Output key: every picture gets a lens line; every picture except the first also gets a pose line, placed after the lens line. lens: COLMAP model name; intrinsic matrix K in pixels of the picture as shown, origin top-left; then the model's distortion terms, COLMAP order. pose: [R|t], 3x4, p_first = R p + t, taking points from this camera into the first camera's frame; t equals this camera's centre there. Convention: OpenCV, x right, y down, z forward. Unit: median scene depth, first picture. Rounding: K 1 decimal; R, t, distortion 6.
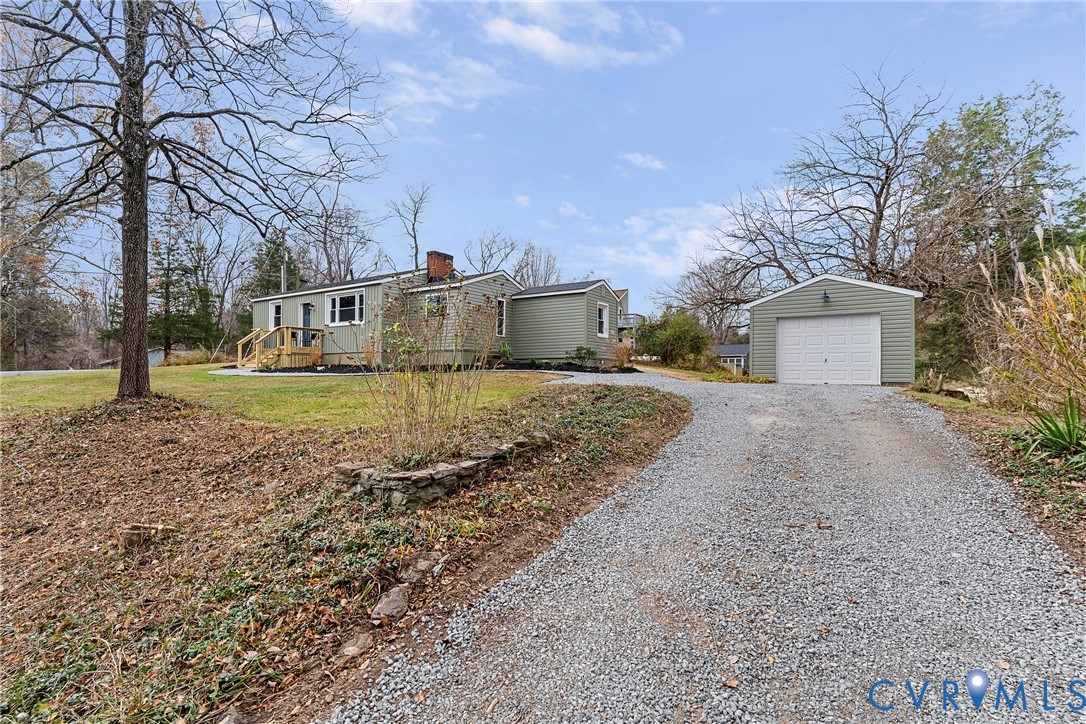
lens RADIAL K [[523.7, 0, 535.4], [0, 523.7, 368.6], [0, 0, 1]] dist [-0.000369, 0.000526]
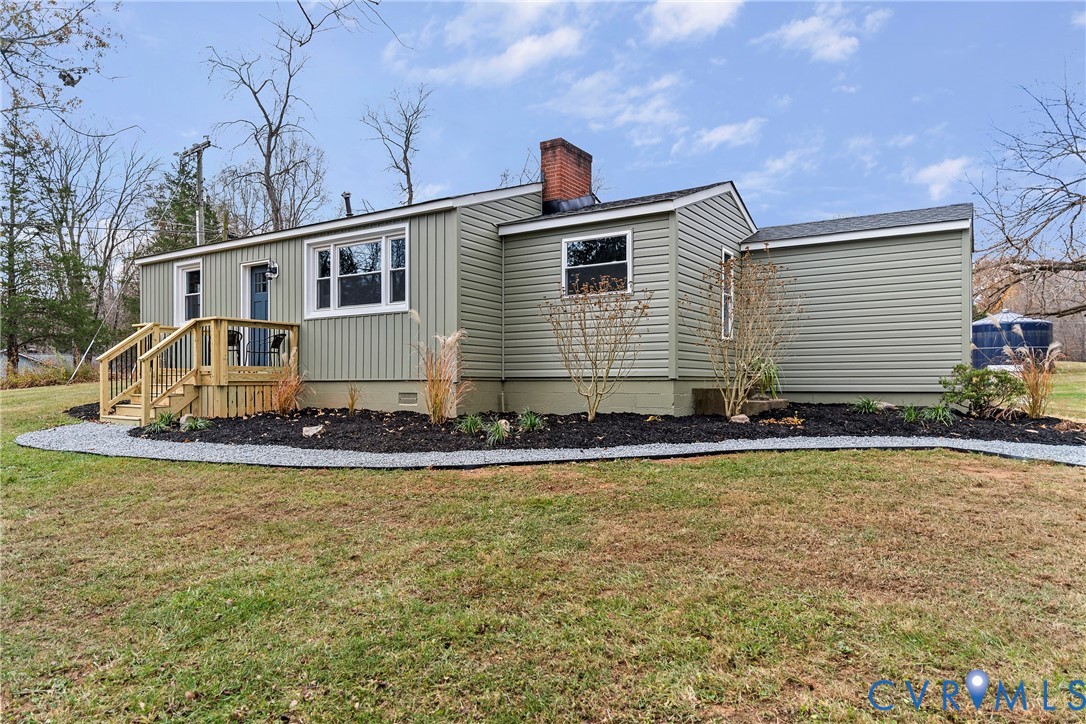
lens RADIAL K [[687.0, 0, 520.4], [0, 687.0, 378.5], [0, 0, 1]] dist [-0.001040, 0.002983]
pose [[0.999966, -0.002891, -0.007747, -0.211611], [0.002989, 0.999916, 0.012635, -0.035762], [0.007710, -0.012658, 0.999890, 0.420844]]
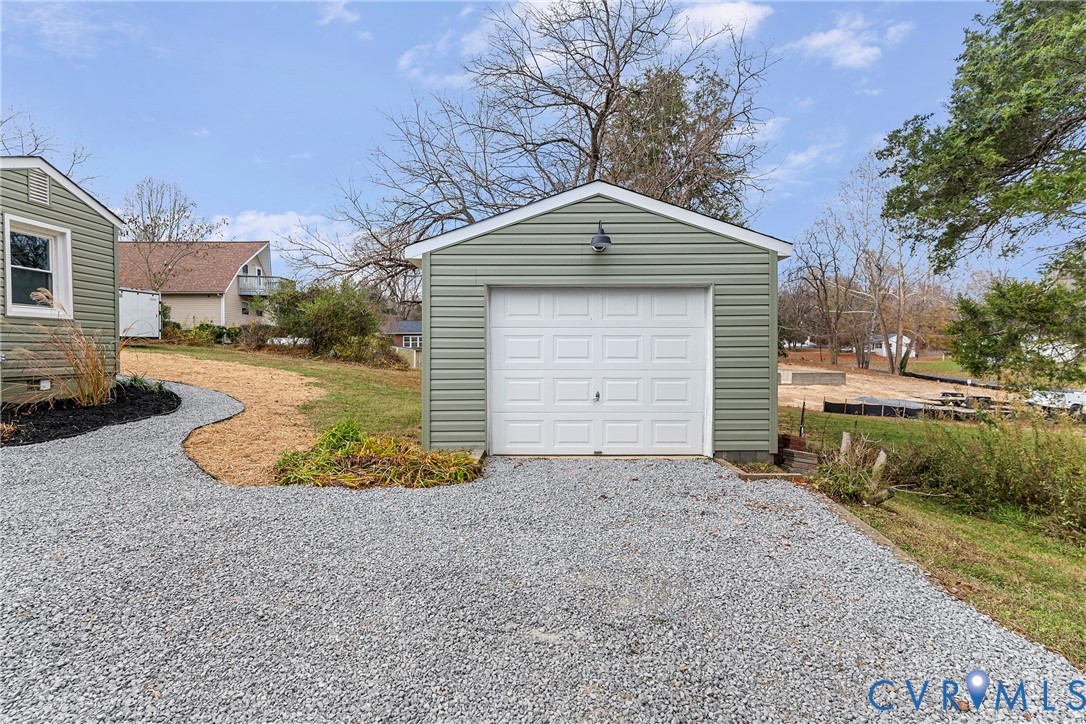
lens RADIAL K [[523.7, 0, 536.3], [0, 523.7, 355.9], [0, 0, 1]] dist [-0.000369, 0.000526]
pose [[0.836486, -0.015045, 0.547781, 0.202801], [-0.001504, 0.999556, 0.029749, -0.041526], [-0.547986, -0.025709, 0.836093, 0.477830]]
